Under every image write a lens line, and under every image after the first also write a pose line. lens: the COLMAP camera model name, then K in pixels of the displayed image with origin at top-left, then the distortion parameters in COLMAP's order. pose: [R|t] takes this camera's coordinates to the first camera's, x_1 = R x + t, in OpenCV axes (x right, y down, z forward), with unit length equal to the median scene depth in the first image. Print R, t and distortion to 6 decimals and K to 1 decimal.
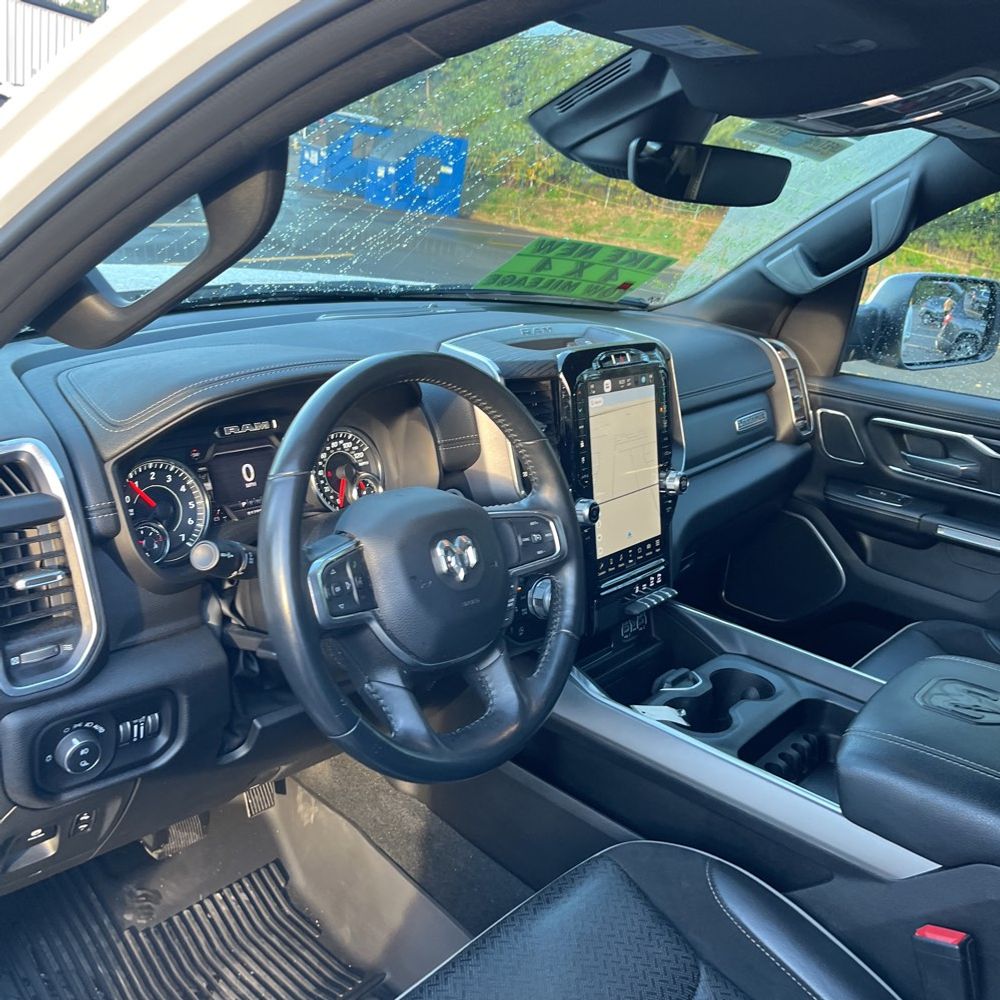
lens RADIAL K [[1014.9, 0, 484.9], [0, 1014.9, 481.9], [0, 0, 1]] dist [0.020976, 0.000000]
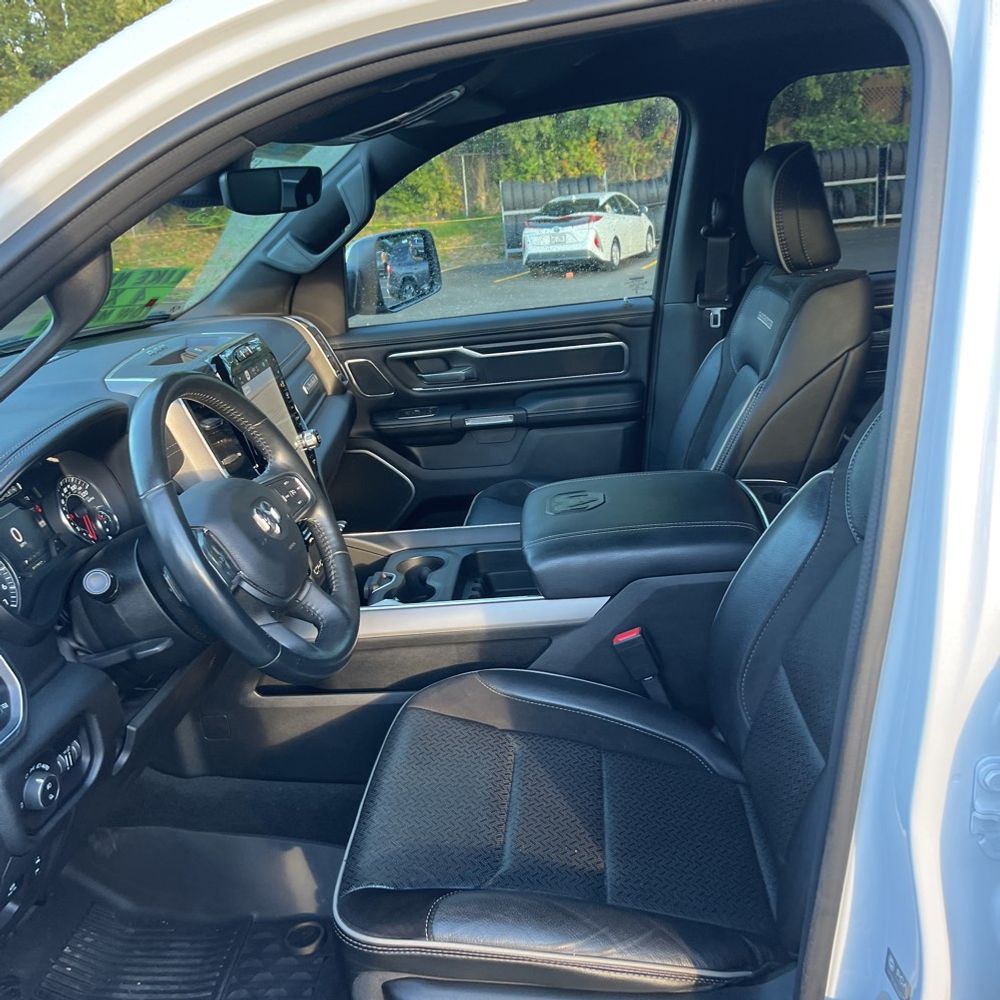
lens RADIAL K [[1014.9, 0, 509.0], [0, 1014.9, 506.0], [0, 0, 1]] dist [0.020976, 0.000000]
pose [[0.780681, -0.349948, 0.517759, -0.289855], [0.333979, 0.933899, 0.127636, -0.000721], [-0.528200, 0.073277, 0.845952, -0.157276]]
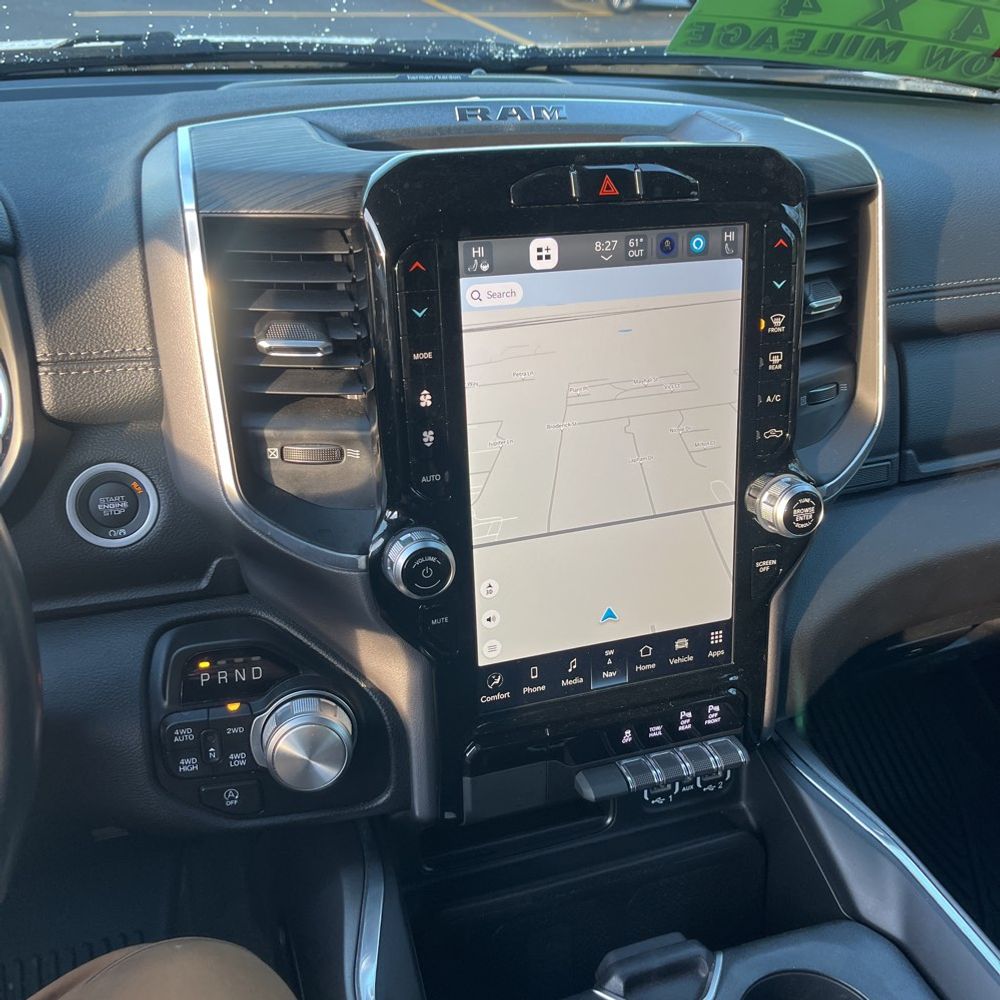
lens RADIAL K [[1014.9, 0, 504.4], [0, 1014.9, 495.1], [0, 0, 1]] dist [0.020976, 0.000000]
pose [[0.862407, 0.184455, -0.471413, 0.283283], [-0.103397, 0.975803, 0.192658, -0.071508], [0.495544, -0.117407, 0.860611, 0.595269]]
